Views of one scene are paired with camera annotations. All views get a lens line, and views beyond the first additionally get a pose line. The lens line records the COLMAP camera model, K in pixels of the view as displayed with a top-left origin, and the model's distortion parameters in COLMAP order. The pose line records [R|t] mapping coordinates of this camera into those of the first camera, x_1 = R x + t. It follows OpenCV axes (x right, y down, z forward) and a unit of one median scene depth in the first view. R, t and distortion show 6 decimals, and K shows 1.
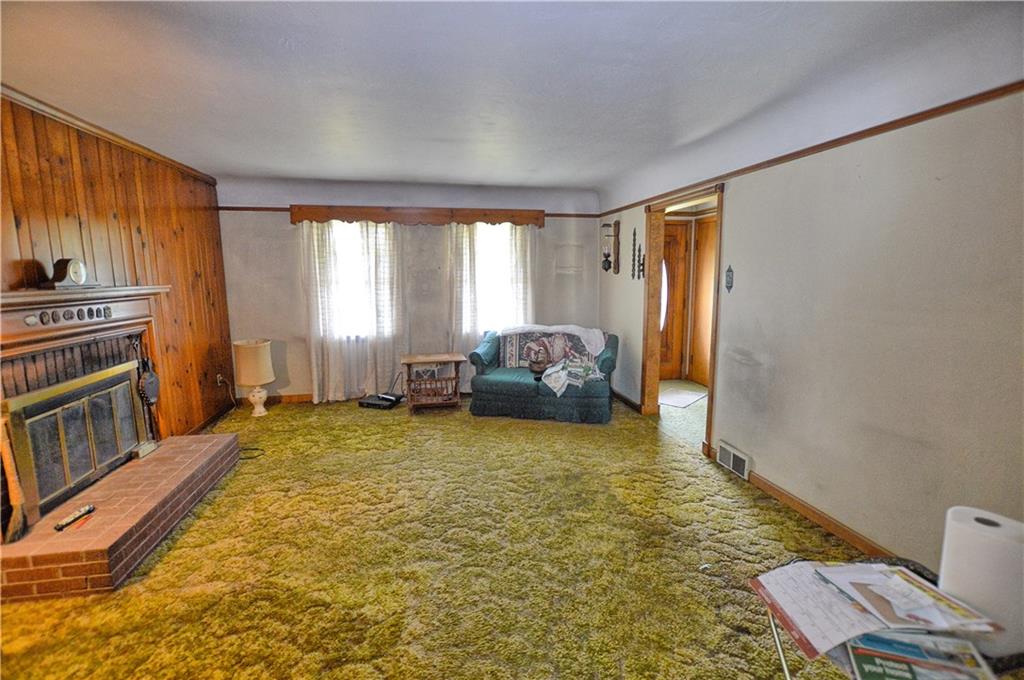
lens RADIAL K [[459.8, 0, 508.5], [0, 459.8, 340.6], [0, 0, 1]] dist [-0.020391, -0.000189]
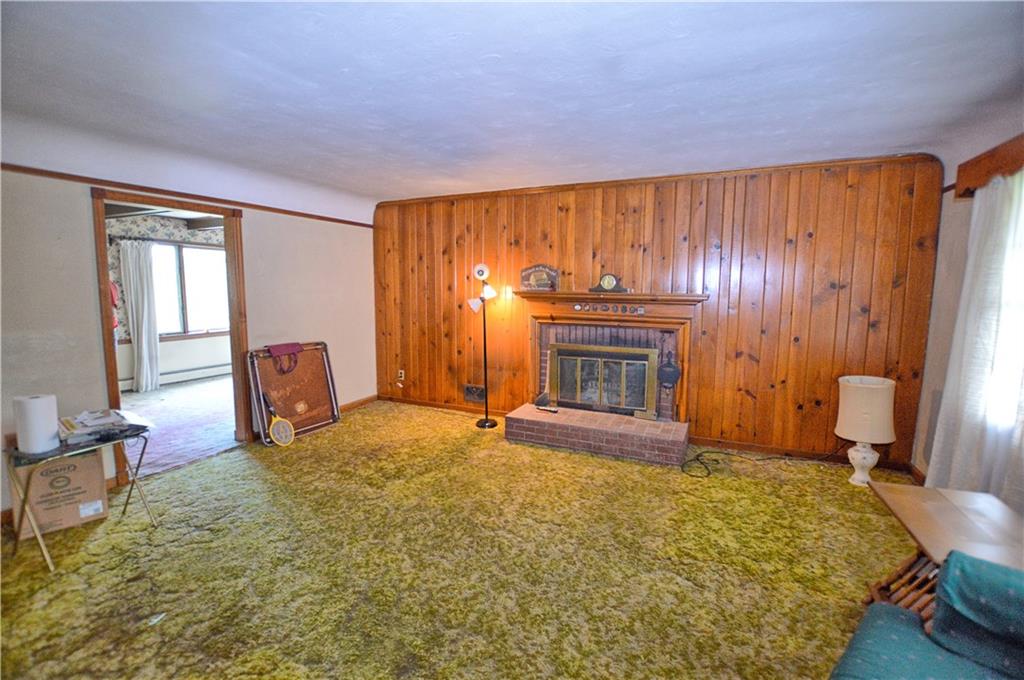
lens RADIAL K [[459.8, 0, 508.6], [0, 459.8, 336.1], [0, 0, 1]] dist [-0.020391, -0.000189]
pose [[-0.596383, 0.092728, -0.797326, 0.466274], [-0.118423, 0.972272, 0.201652, -0.200085], [0.793917, 0.214683, -0.568865, 1.338375]]
